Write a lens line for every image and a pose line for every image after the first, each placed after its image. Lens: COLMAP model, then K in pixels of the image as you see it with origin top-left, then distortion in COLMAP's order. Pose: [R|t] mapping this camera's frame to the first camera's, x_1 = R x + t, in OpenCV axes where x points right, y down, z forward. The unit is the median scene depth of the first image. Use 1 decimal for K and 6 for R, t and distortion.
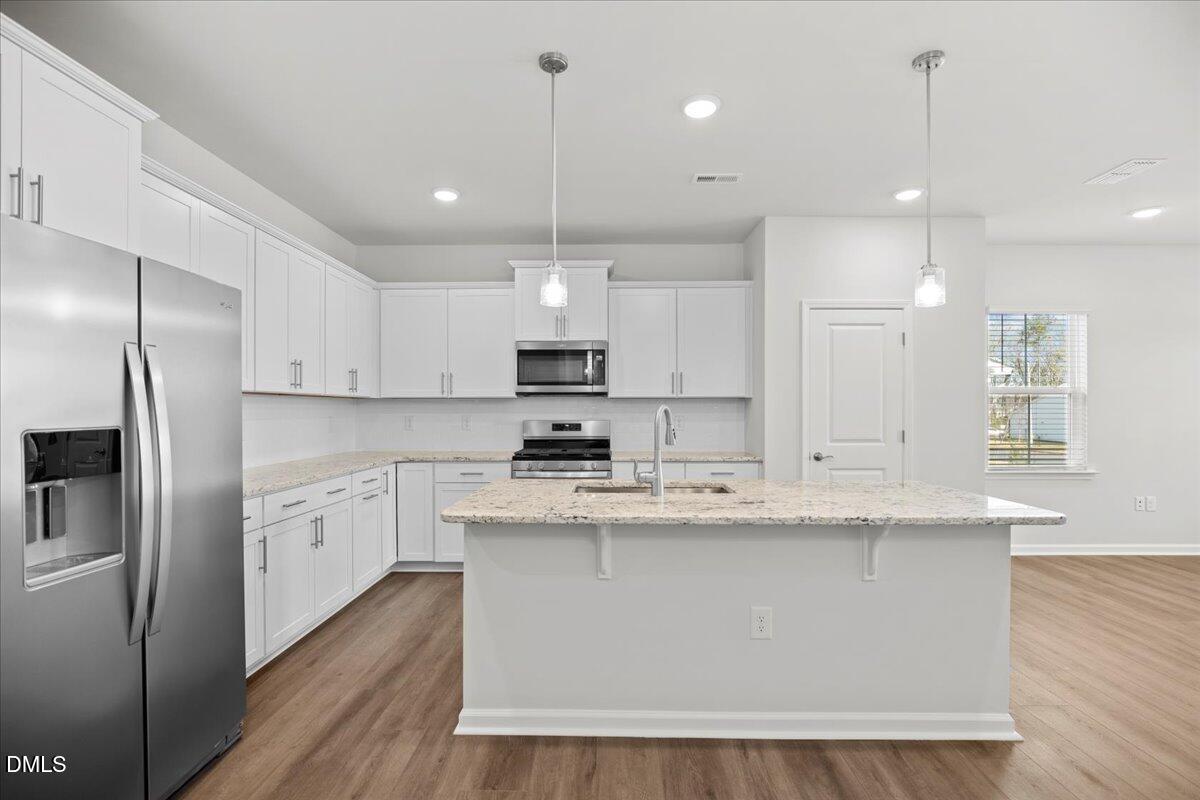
lens RADIAL K [[555.4, 0, 601.6], [0, 555.4, 412.5], [0, 0, 1]] dist [-0.019120, 0.000408]
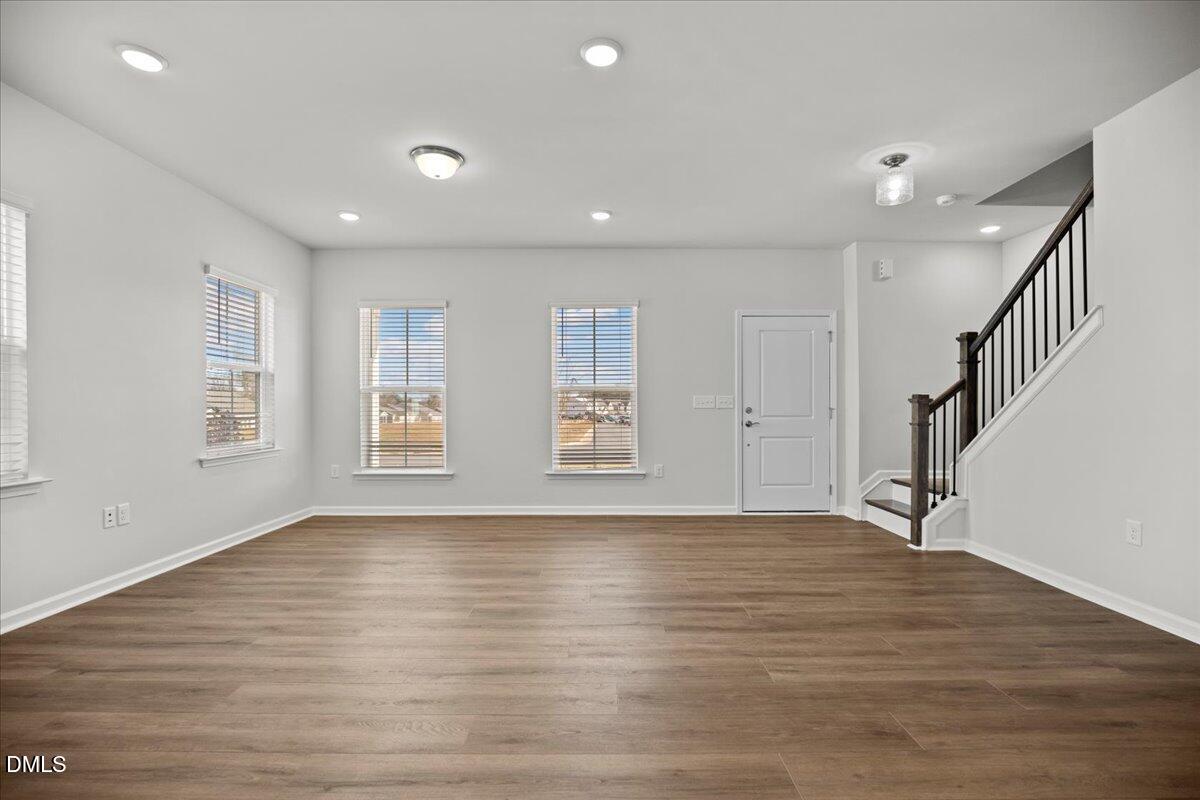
lens RADIAL K [[553.9, 0, 602.5], [0, 553.9, 406.2], [0, 0, 1]] dist [-0.019784, 0.001747]
pose [[-0.016008, 0.000669, 0.999872, 0.321978], [0.005175, 0.999986, -0.000586, 0.034830], [-0.999858, 0.005165, -0.016012, 0.427793]]
